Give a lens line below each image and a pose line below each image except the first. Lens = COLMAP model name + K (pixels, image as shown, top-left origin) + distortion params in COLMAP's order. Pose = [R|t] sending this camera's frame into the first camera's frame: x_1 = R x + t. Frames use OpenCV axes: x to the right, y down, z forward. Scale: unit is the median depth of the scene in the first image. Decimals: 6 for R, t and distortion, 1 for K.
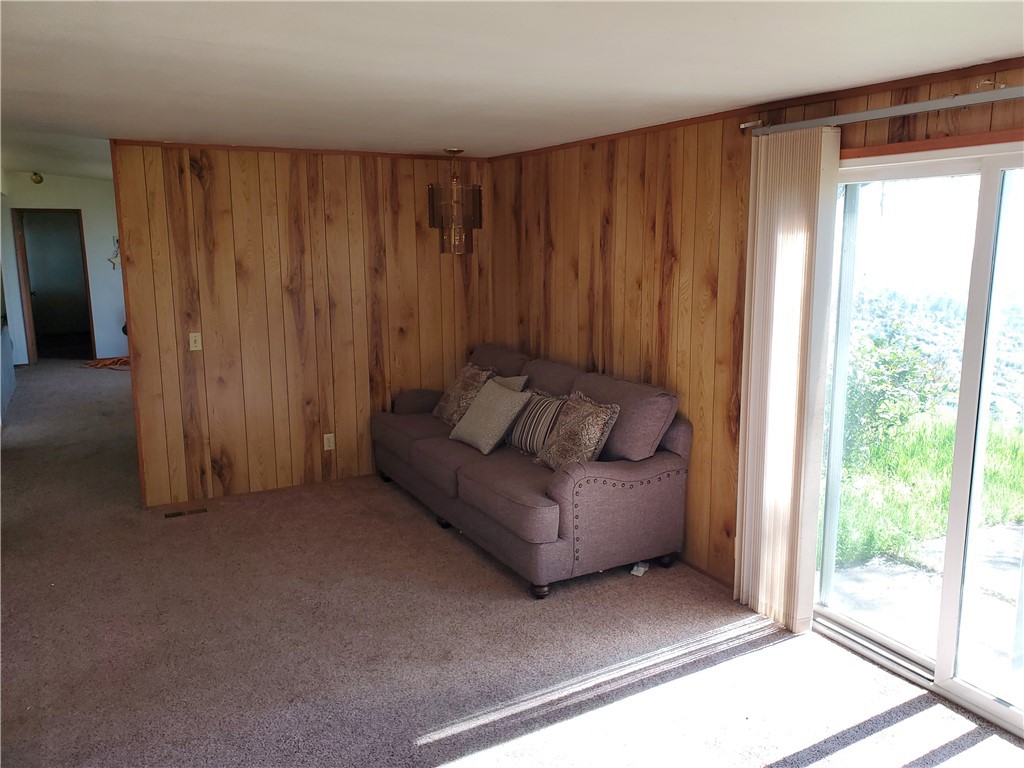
lens RADIAL K [[789.4, 0, 520.4], [0, 789.4, 377.3], [0, 0, 1]] dist [0.005473, 0.018069]
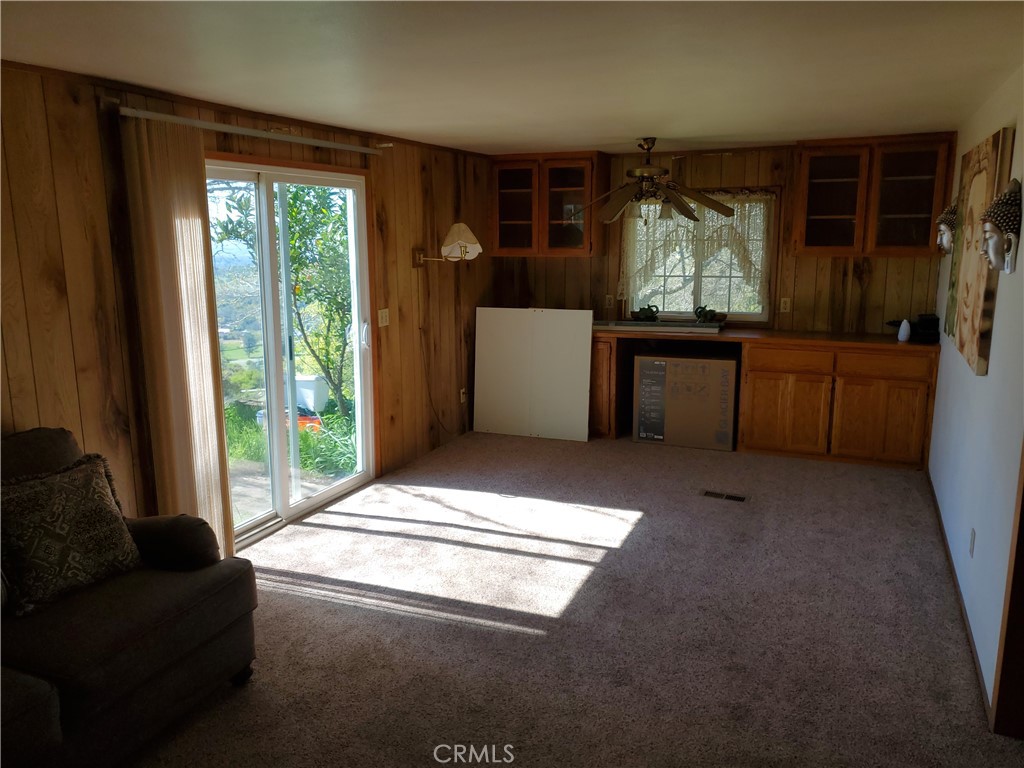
lens RADIAL K [[789.4, 0, 509.6], [0, 789.4, 381.6], [0, 0, 1]] dist [0.005473, 0.018069]
pose [[-0.607526, -0.146363, 0.780698, -0.890467], [0.145576, 0.945711, 0.290584, -0.241657], [-0.780845, 0.290188, -0.553237, 1.439611]]
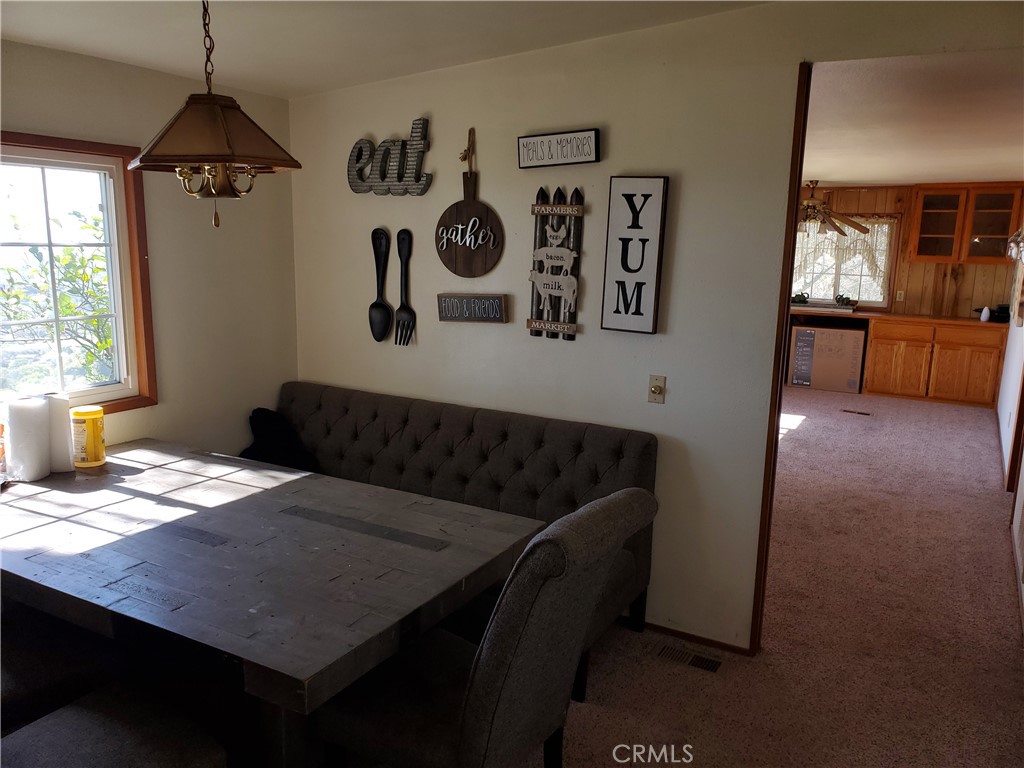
lens RADIAL K [[789.4, 0, 522.3], [0, 789.4, 391.5], [0, 0, 1]] dist [0.005473, 0.018069]
pose [[-0.527981, -0.176665, 0.830678, -1.503626], [0.127564, 0.950529, 0.283234, -0.417428], [-0.839621, 0.255507, -0.479326, 2.442065]]
